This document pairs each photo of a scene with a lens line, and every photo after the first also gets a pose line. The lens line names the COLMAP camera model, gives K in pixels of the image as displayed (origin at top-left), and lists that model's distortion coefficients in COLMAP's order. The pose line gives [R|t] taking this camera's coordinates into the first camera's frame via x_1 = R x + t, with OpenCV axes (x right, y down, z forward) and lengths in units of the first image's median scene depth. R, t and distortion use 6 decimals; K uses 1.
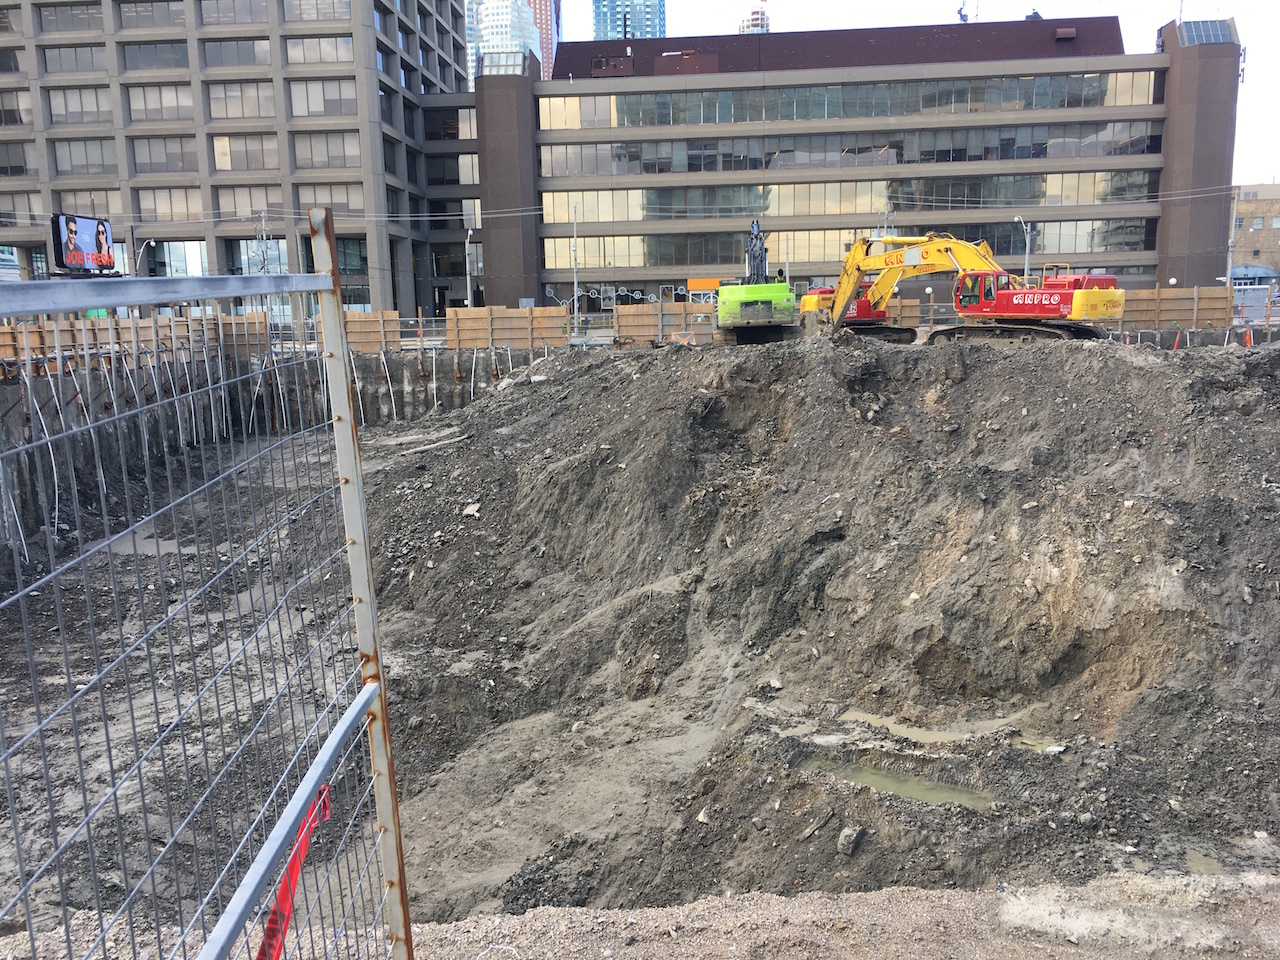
lens RADIAL K [[1082.7, 0, 640.0], [0, 1082.7, 480.0], [0, 0, 1]] dist [0.076272, -0.083246]
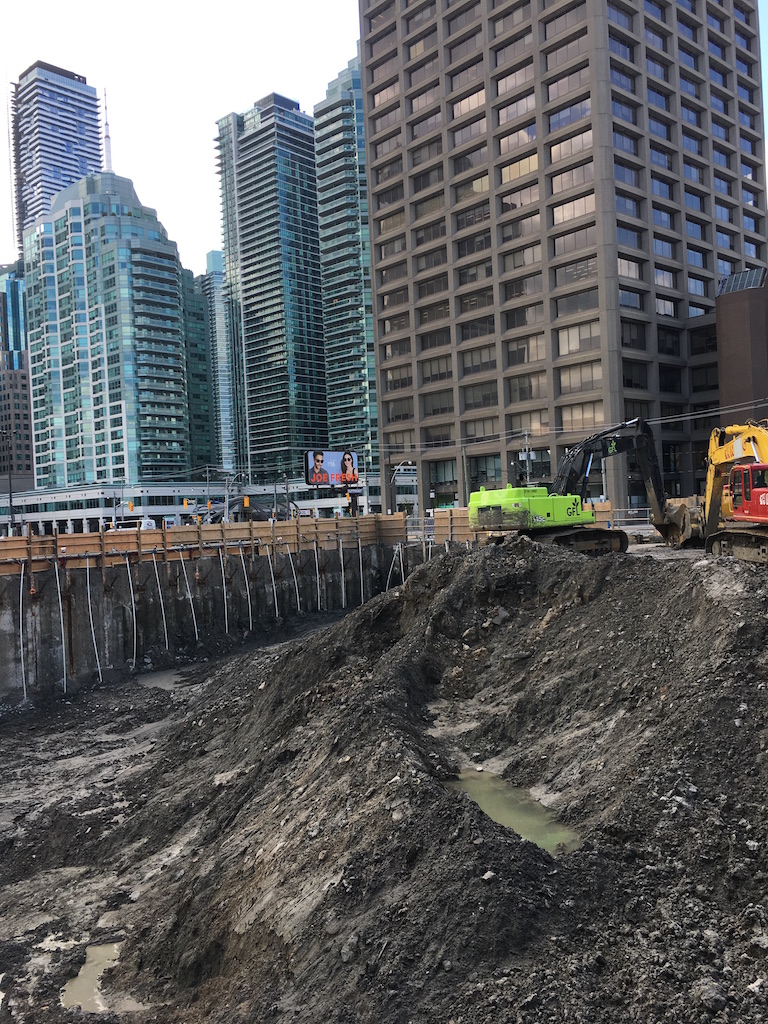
lens RADIAL K [[866.1, 0, 384.0], [0, 866.1, 512.0], [0, 0, 1]] dist [0.076272, -0.083246]
pose [[0.719491, -0.012392, -0.694391, 0.400998], [-0.080029, 0.991701, -0.100619, -0.048018], [0.689875, 0.127966, 0.712528, 0.243683]]
